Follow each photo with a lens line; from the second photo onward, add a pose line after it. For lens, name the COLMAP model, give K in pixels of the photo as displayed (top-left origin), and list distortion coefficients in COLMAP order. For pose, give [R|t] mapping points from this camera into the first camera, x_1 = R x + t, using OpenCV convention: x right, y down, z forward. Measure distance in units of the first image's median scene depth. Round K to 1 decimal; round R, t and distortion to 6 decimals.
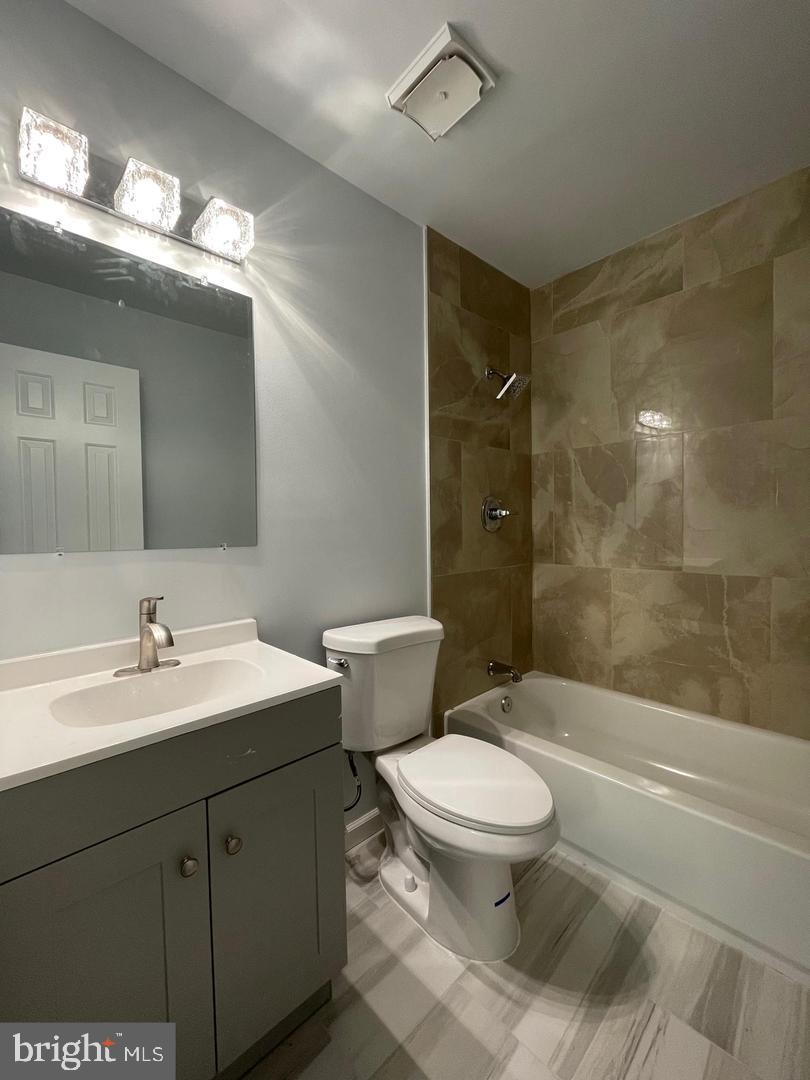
lens RADIAL K [[440.2, 0, 404.1], [0, 440.2, 538.7], [0, 0, 1]] dist [-0.002910, -0.000403]
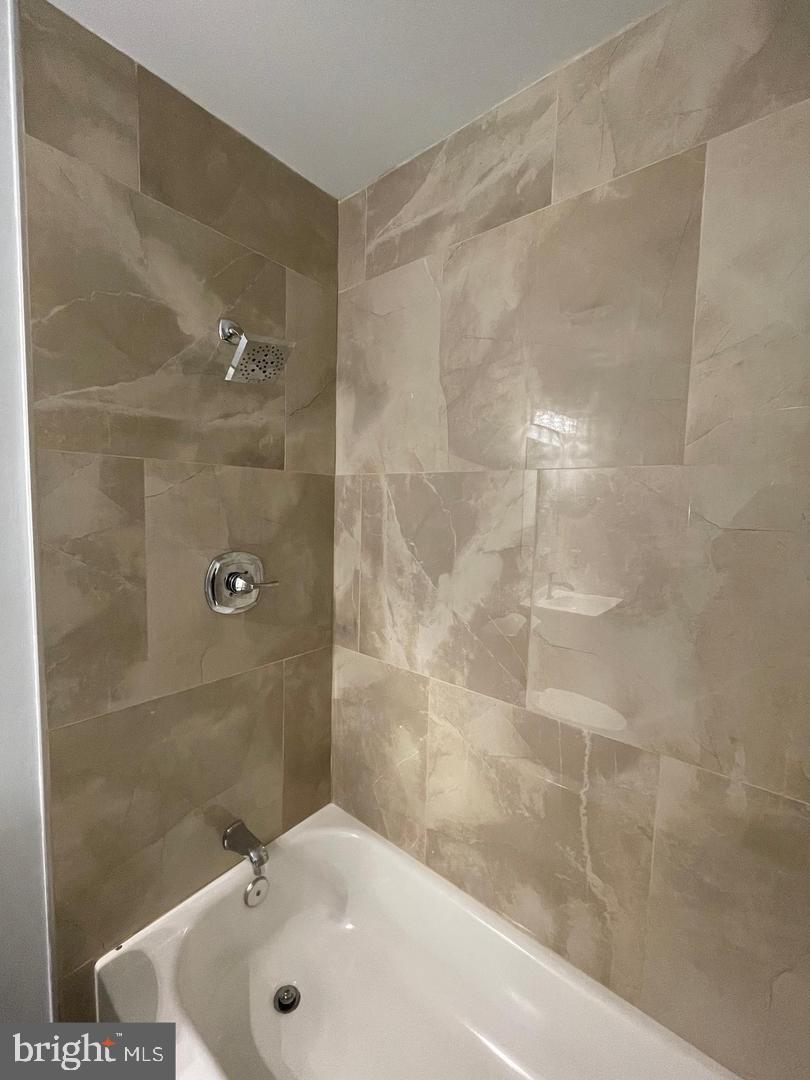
lens RADIAL K [[440.2, 0, 405.7], [0, 440.2, 539.6], [0, 0, 1]] dist [-0.002910, -0.000403]
pose [[0.990316, 0.031685, 0.135169, 0.354334], [-0.038867, 0.997951, 0.050833, -0.156098], [-0.133281, -0.055595, 0.989518, 0.415076]]
